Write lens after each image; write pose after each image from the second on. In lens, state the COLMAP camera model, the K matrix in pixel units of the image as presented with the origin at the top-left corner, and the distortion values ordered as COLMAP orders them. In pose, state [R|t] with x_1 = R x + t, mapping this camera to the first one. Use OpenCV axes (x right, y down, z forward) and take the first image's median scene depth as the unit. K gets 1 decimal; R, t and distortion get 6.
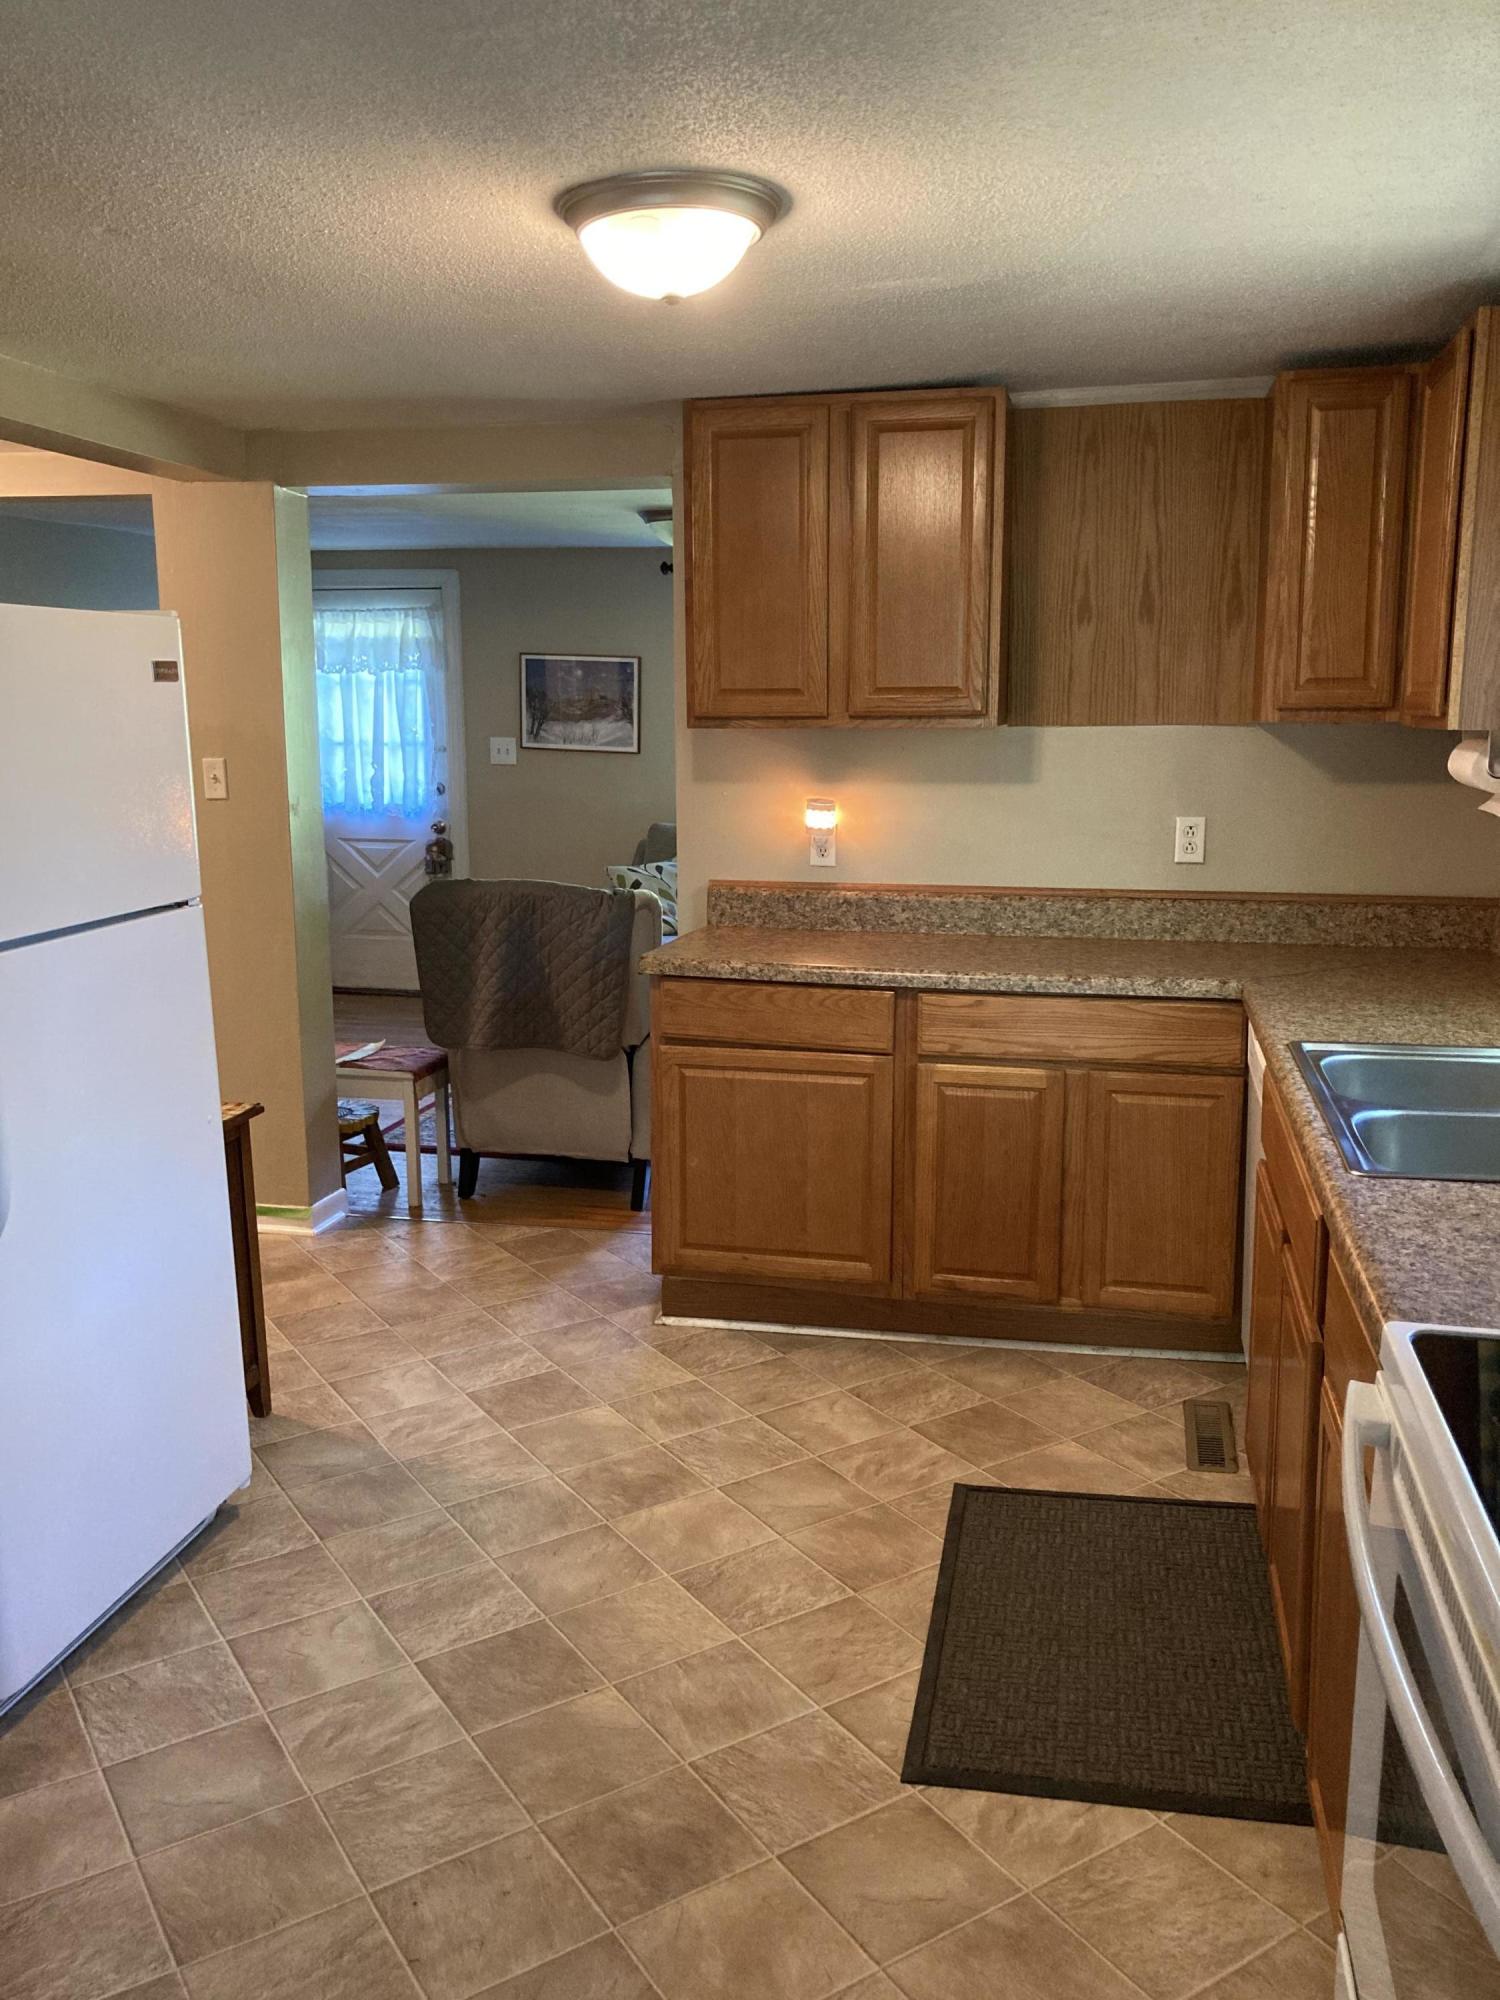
lens RADIAL K [[1620.9, 0, 743.7], [0, 1620.9, 1007.2], [0, 0, 1]] dist [0.026840, -0.033062]
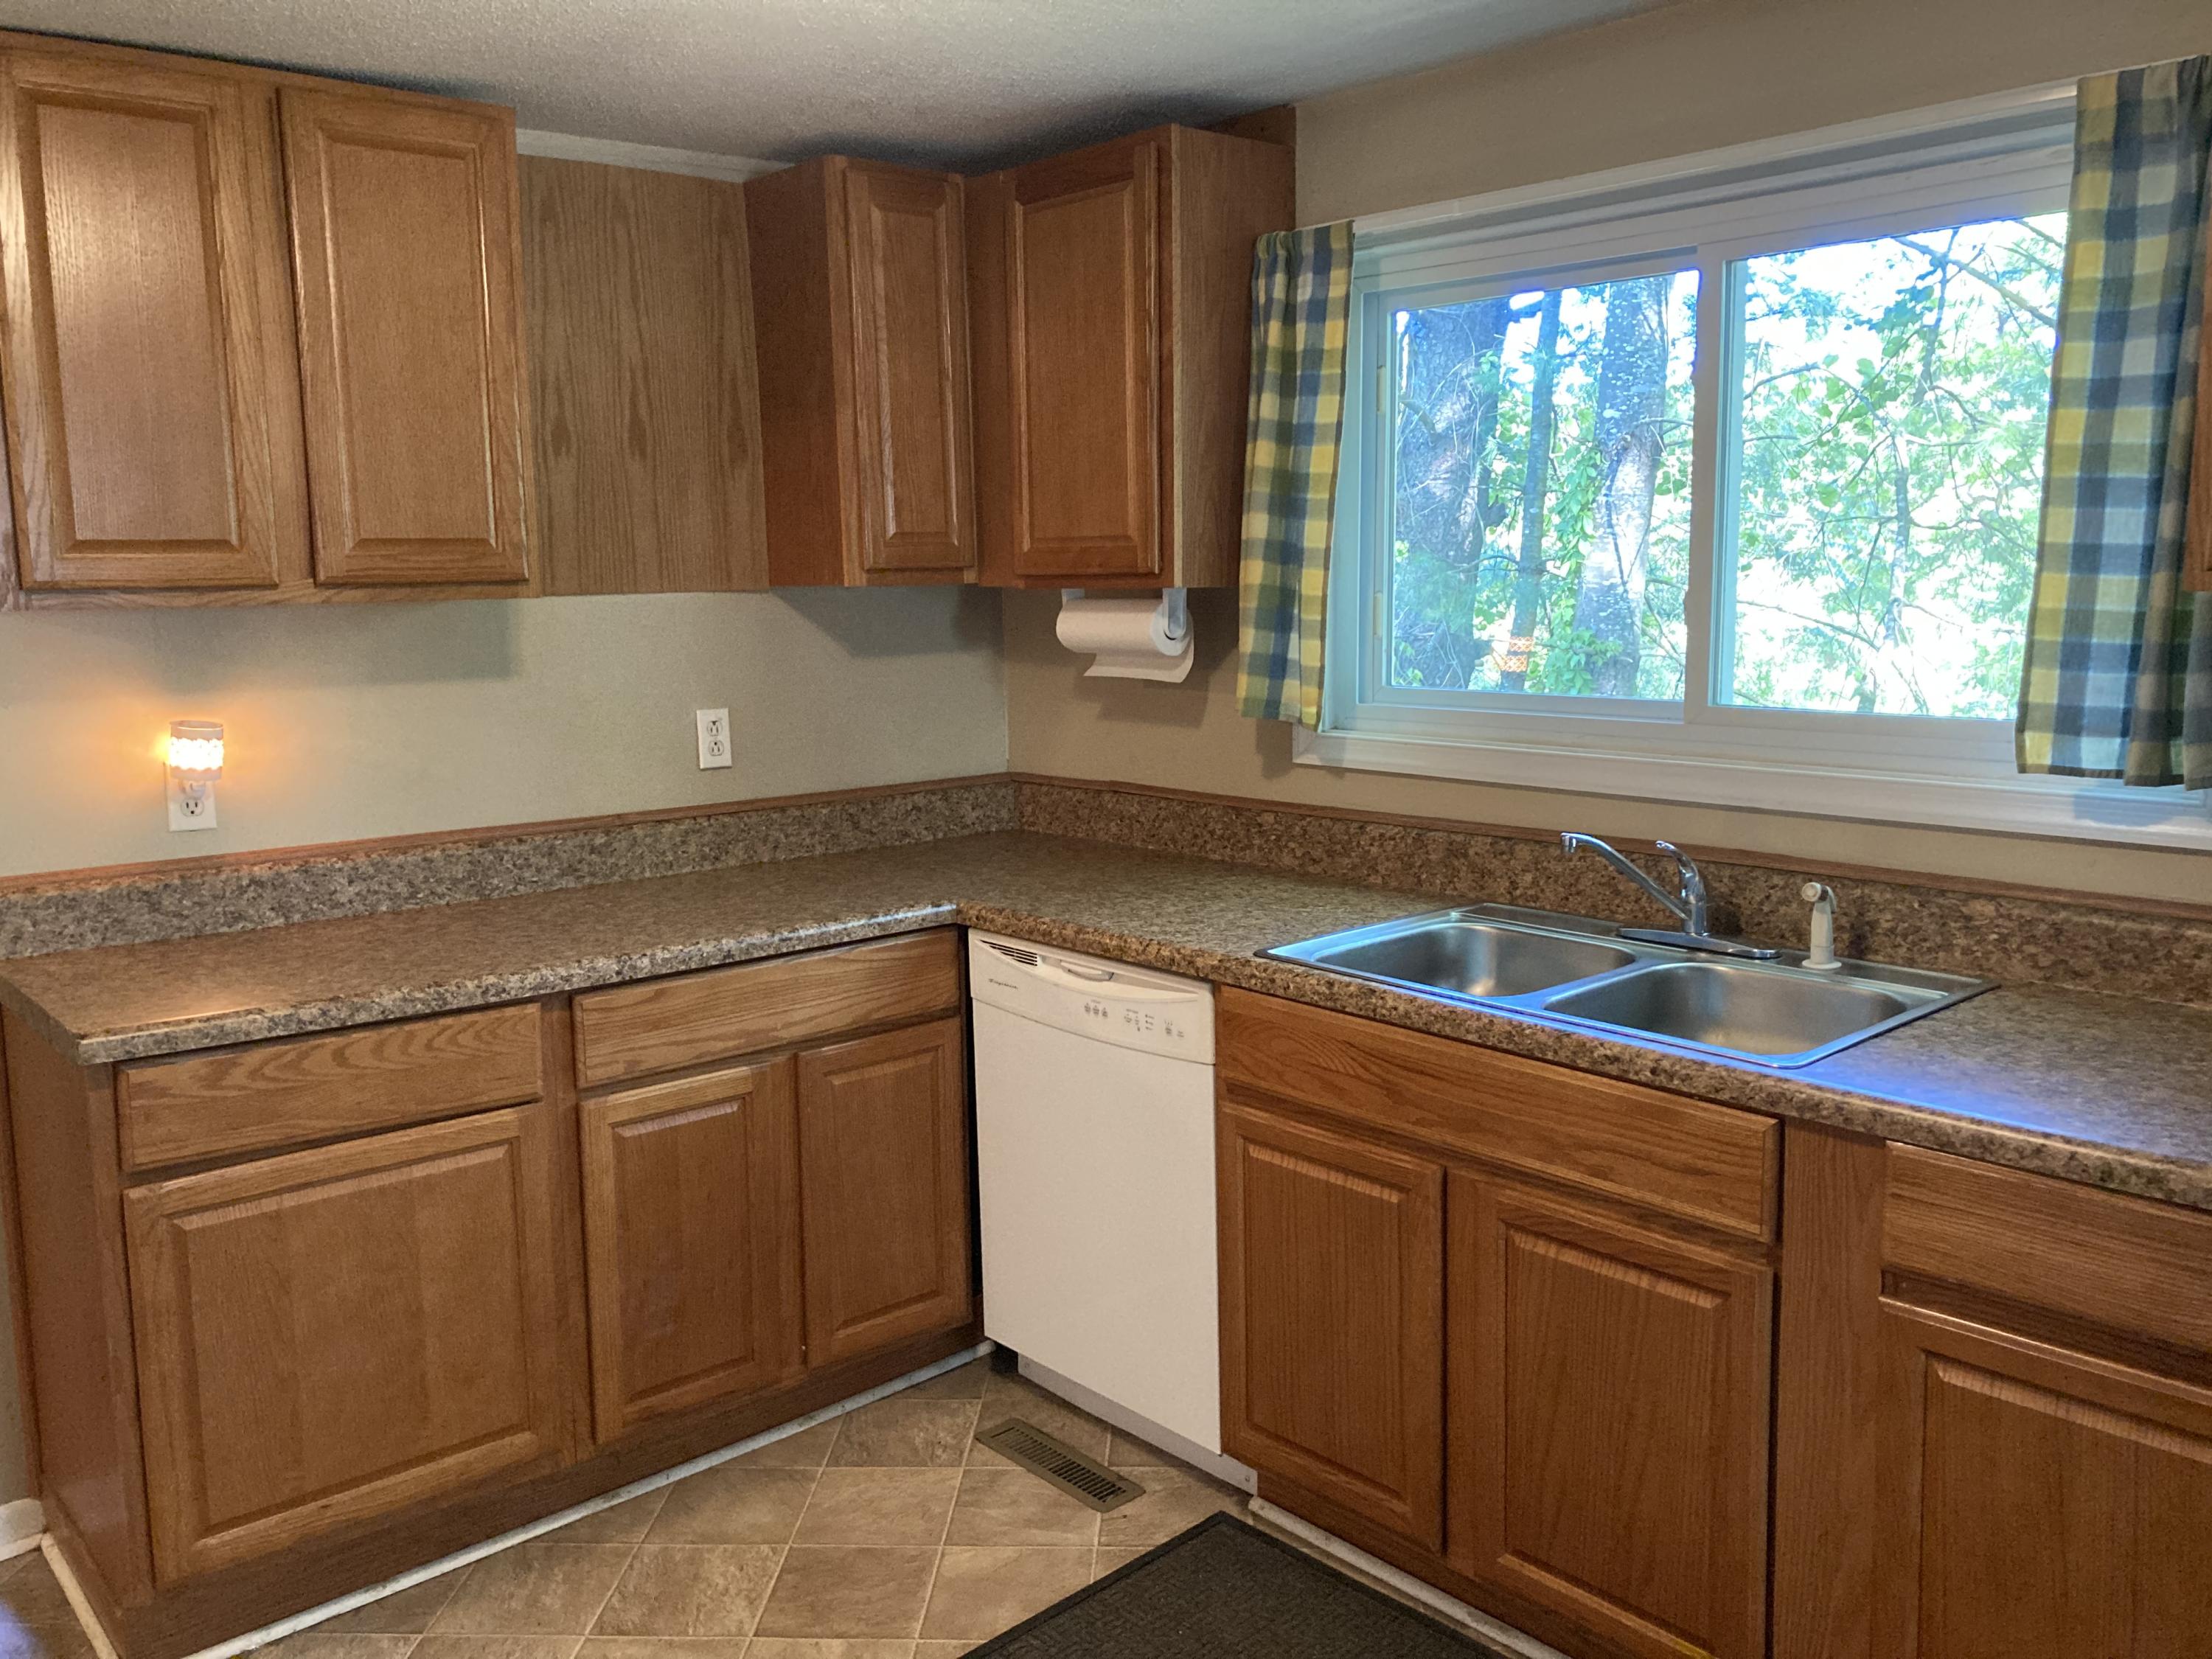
lens RADIAL K [[1792.7, 0, 1088.1], [0, 1792.7, 821.1], [0, 0, 1]] dist [0.026840, -0.033062]
pose [[0.585164, -0.118336, 0.802234, -0.362199], [0.158499, 0.986904, 0.029964, -0.070664], [-0.795274, 0.109620, 0.596257, 0.404850]]
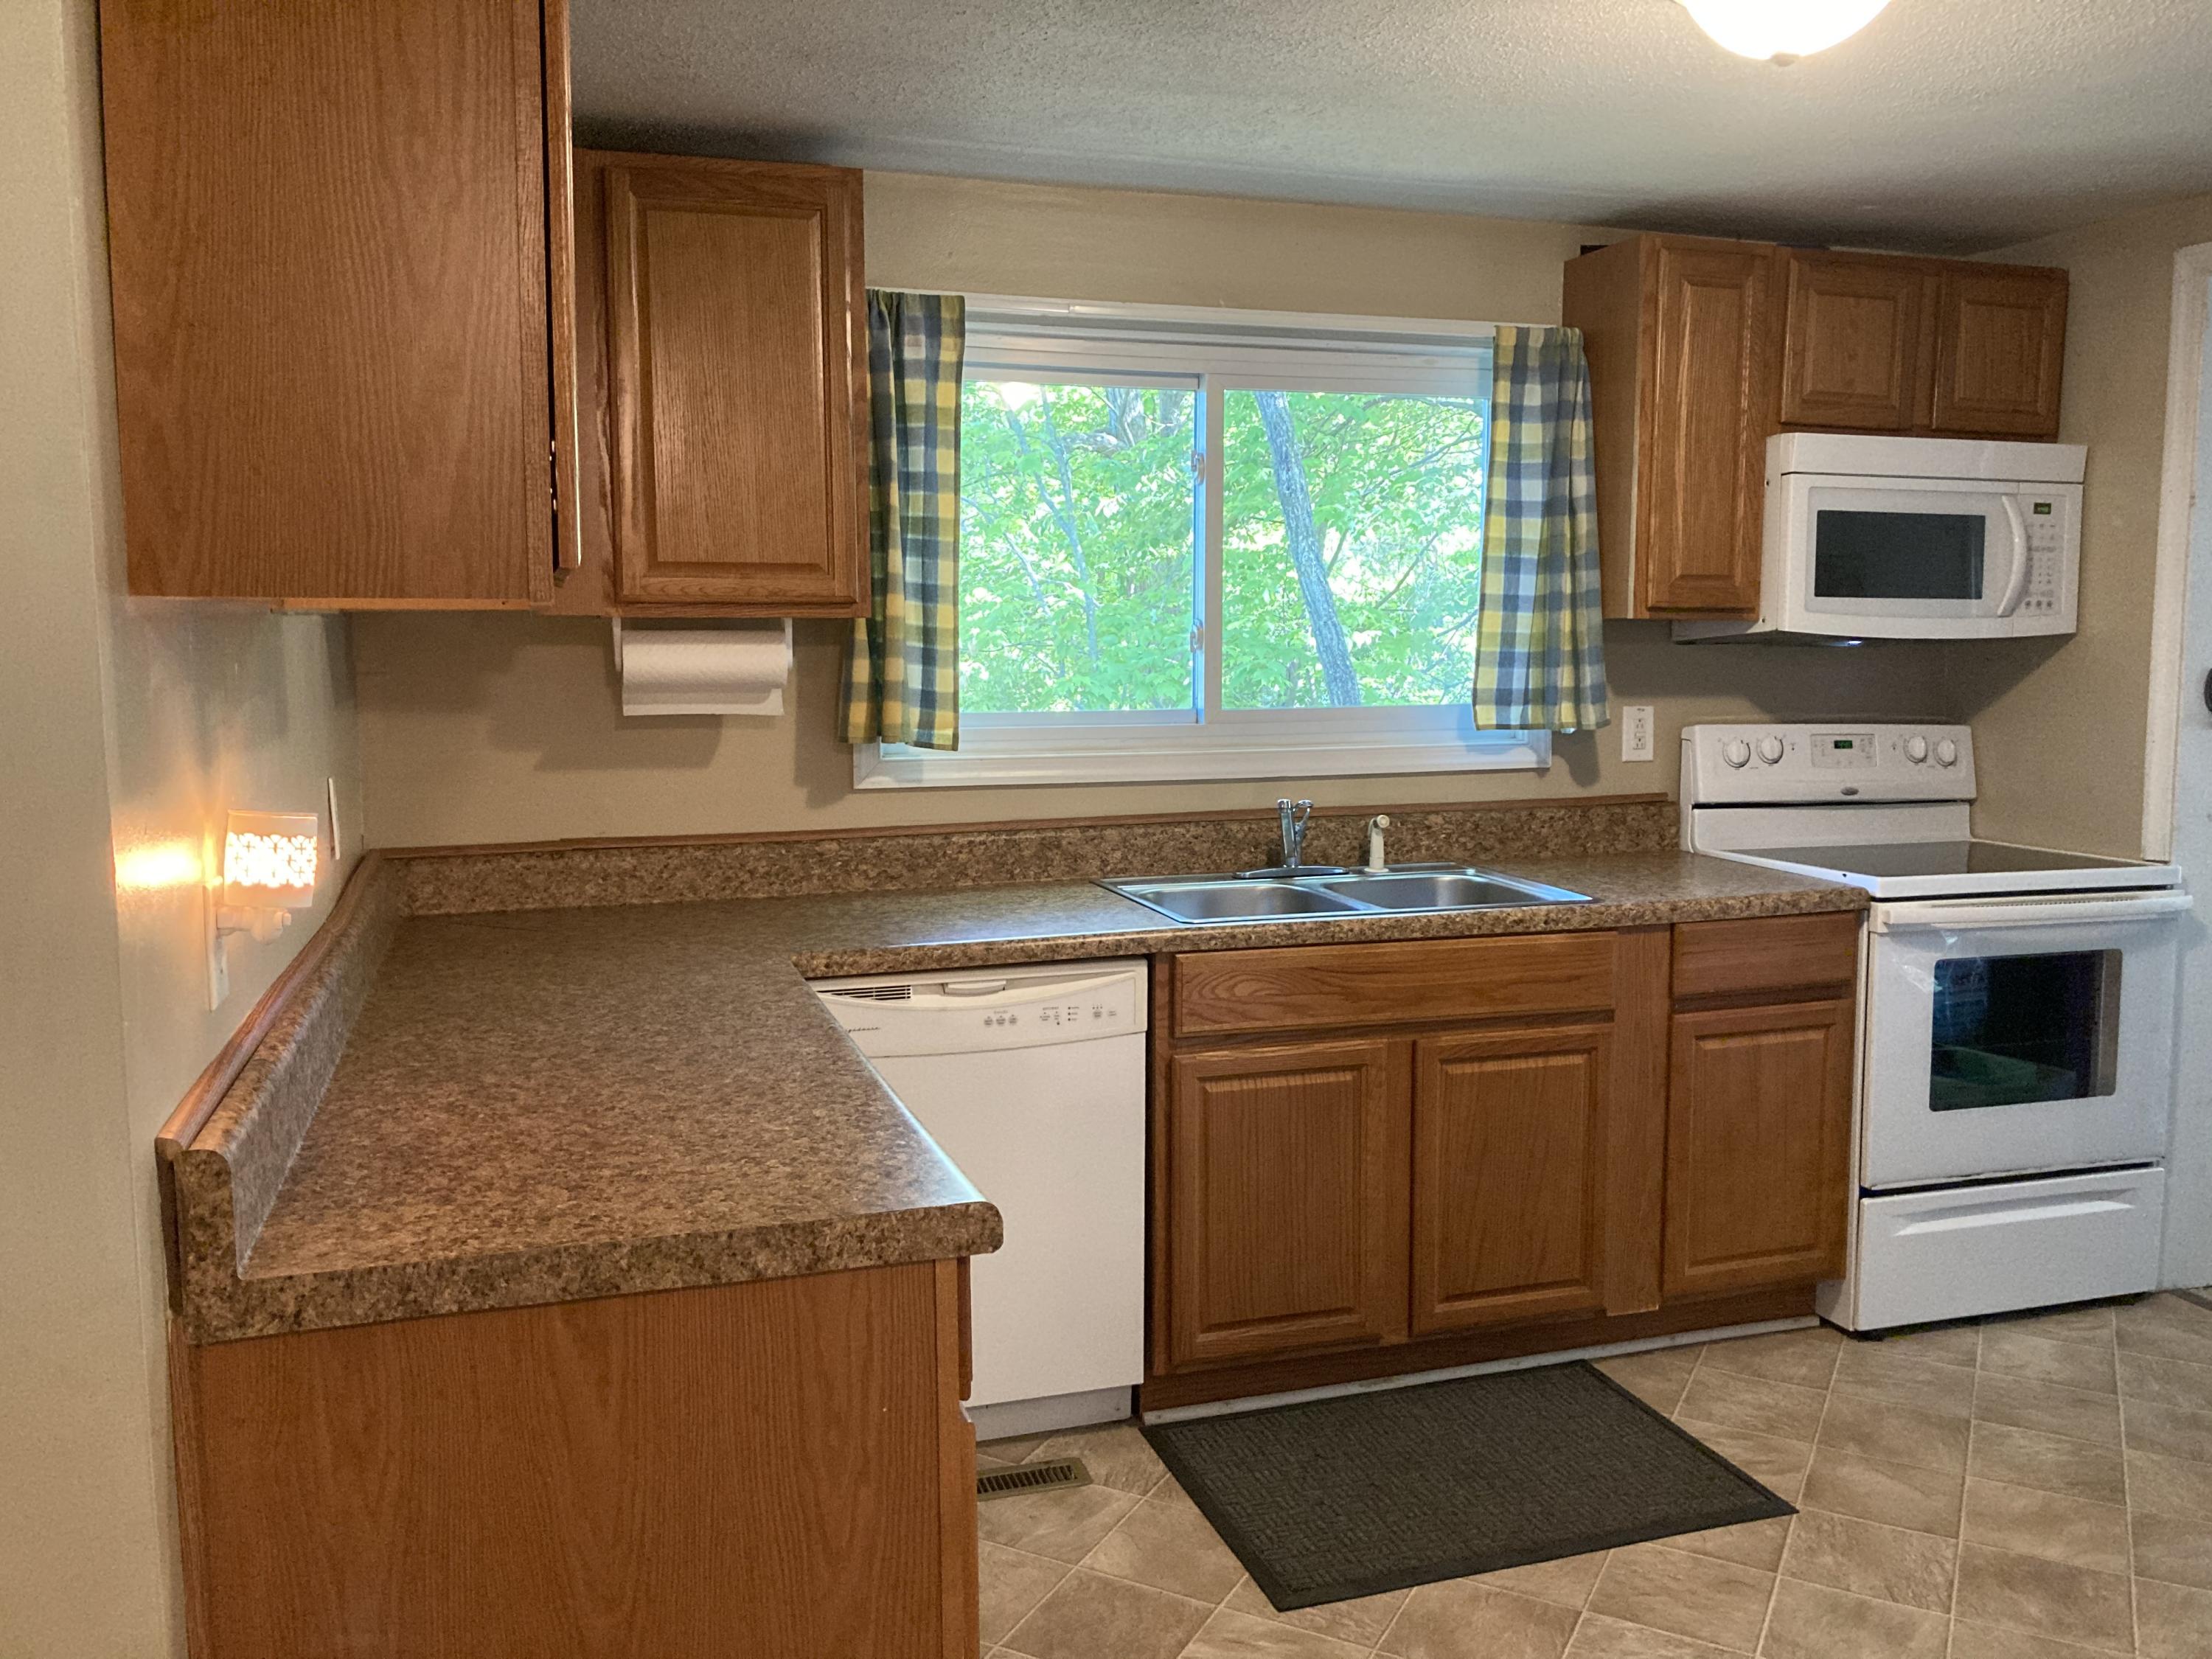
lens RADIAL K [[1792.7, 0, 1103.0], [0, 1792.7, 817.9], [0, 0, 1]] dist [0.026840, -0.033062]
pose [[-0.506108, -0.081593, 0.858602, -0.457220], [0.164033, 0.968238, 0.188702, -0.204582], [-0.846727, 0.236343, -0.476650, 1.238710]]
